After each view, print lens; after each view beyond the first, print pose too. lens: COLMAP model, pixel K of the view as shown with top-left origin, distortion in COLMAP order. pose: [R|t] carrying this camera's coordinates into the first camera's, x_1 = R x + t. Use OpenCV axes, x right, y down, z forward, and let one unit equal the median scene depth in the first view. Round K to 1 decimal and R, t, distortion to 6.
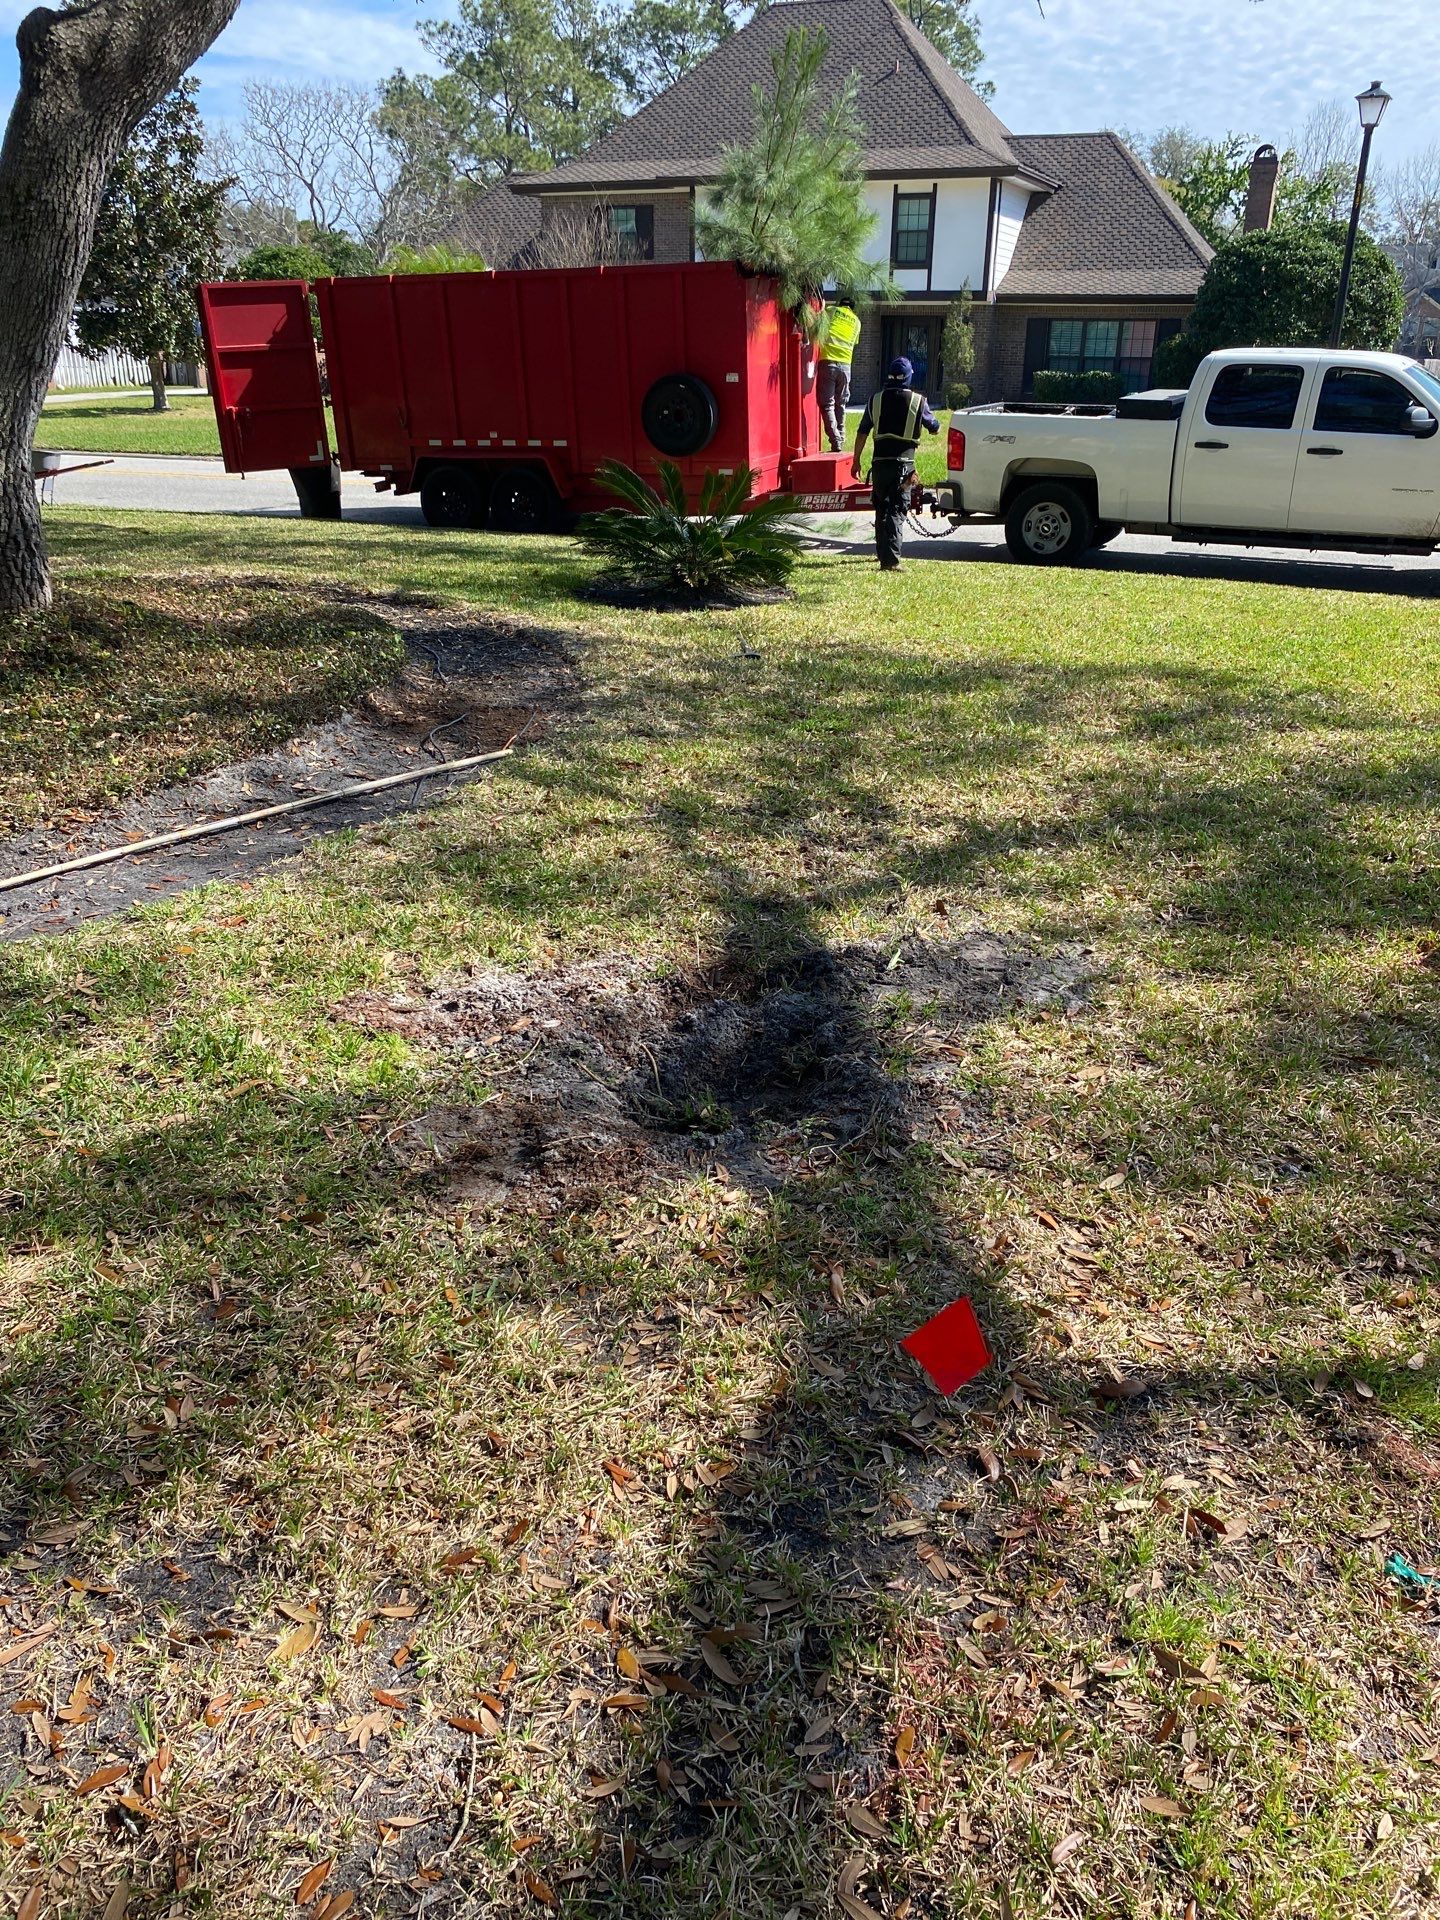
lens RADIAL K [[1454.8, 0, 720.0], [0, 1454.8, 960.0], [0, 0, 1]] dist [0.029136, -0.049227]
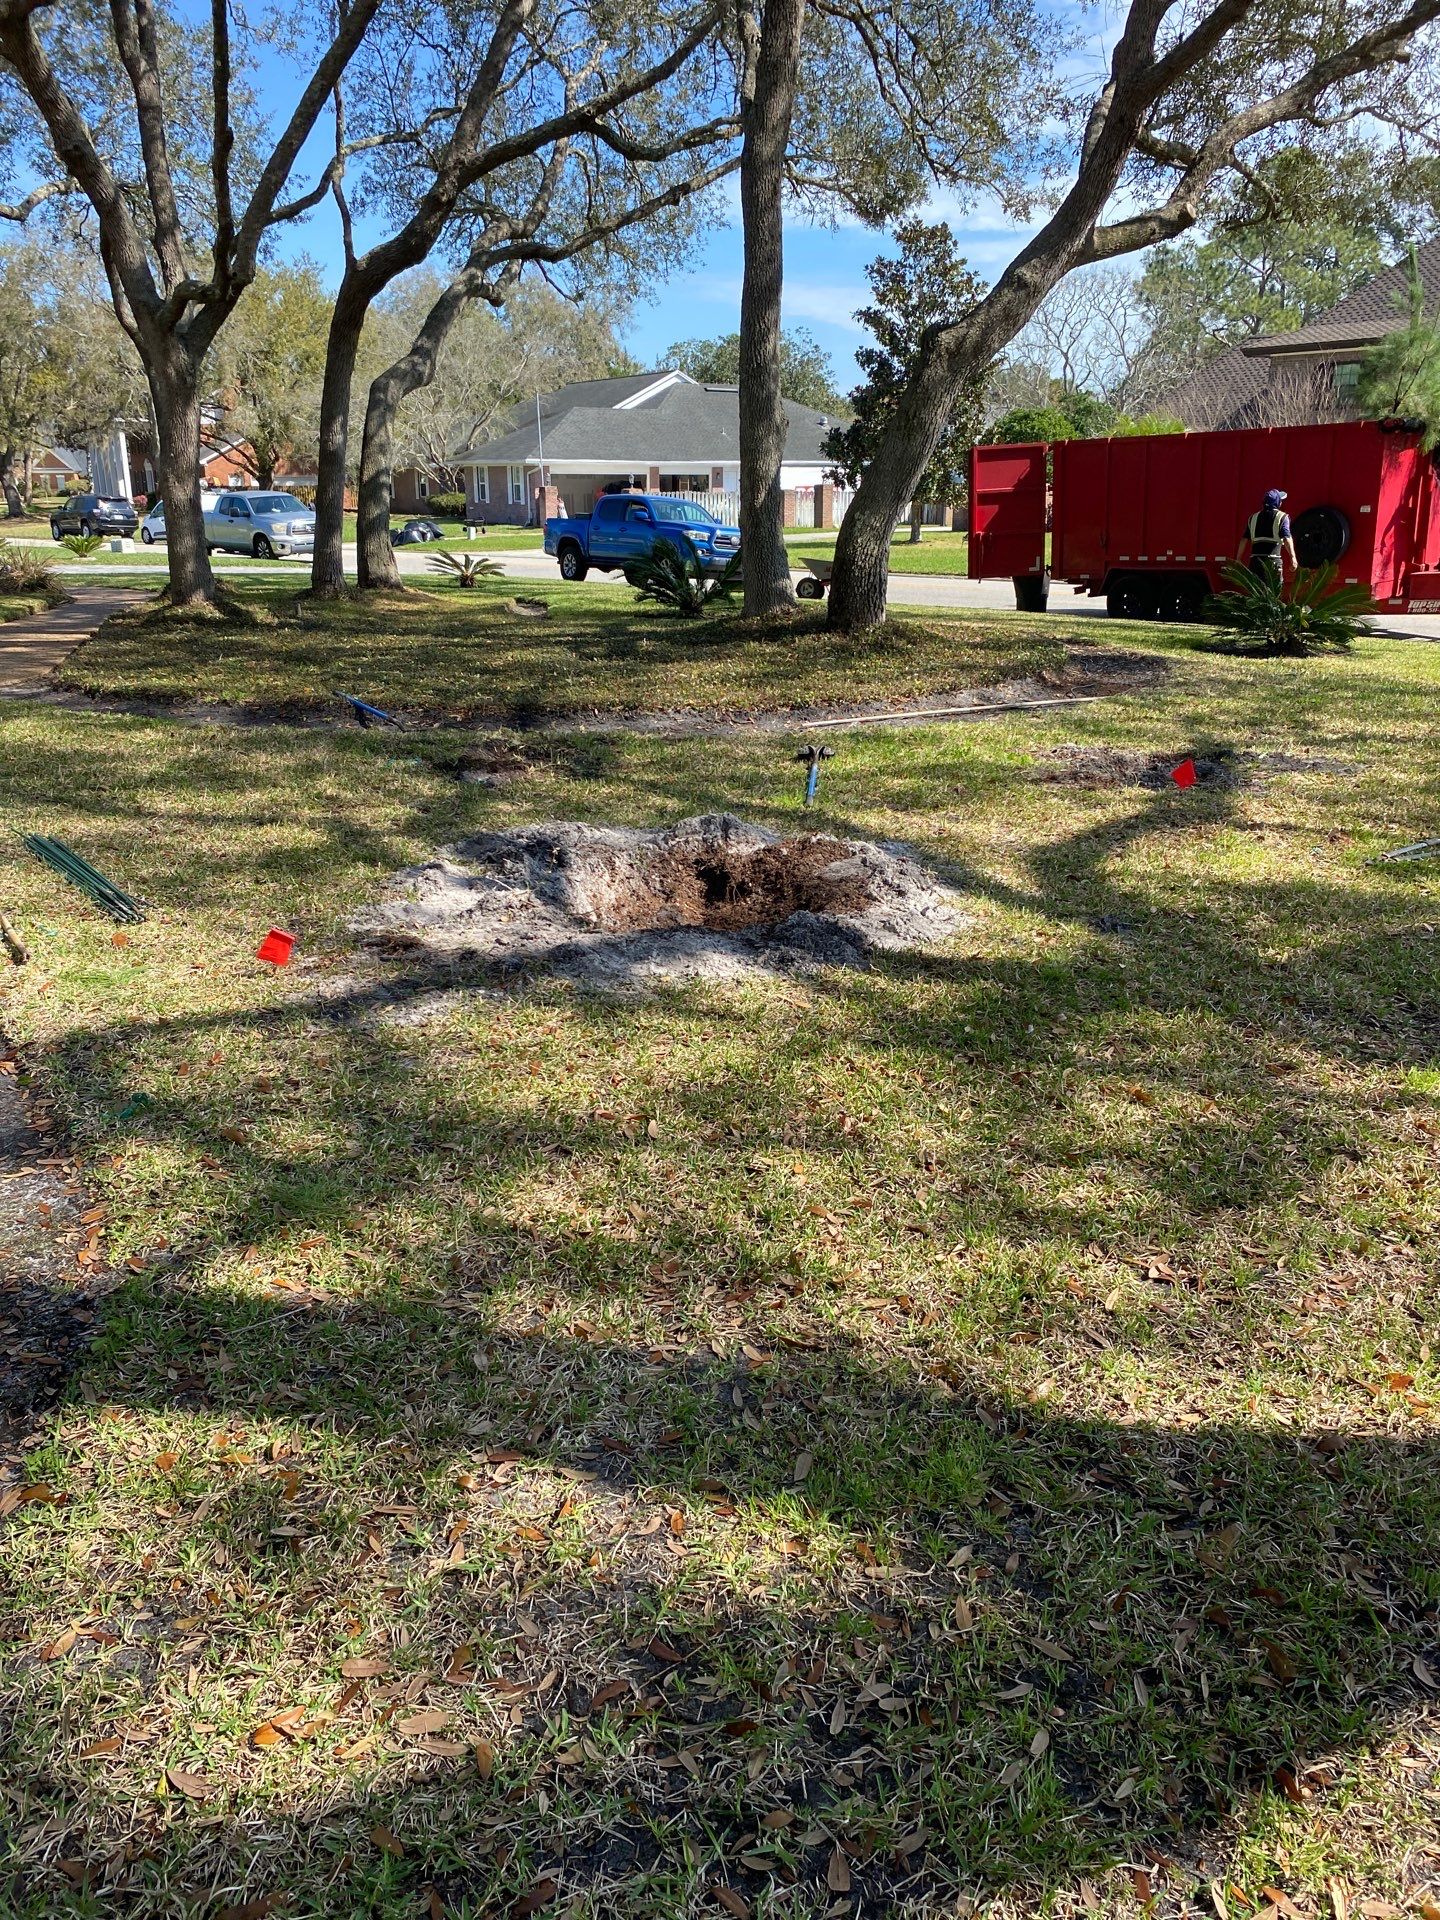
lens RADIAL K [[1499.1, 0, 682.6], [0, 1499.1, 1002.5], [0, 0, 1]] dist [0.006440, -0.029346]
pose [[0.888122, 0.137234, -0.438641, 0.100162], [-0.167342, 0.985427, -0.030516, 0.150272], [0.428060, 0.100505, 0.898144, -0.351618]]
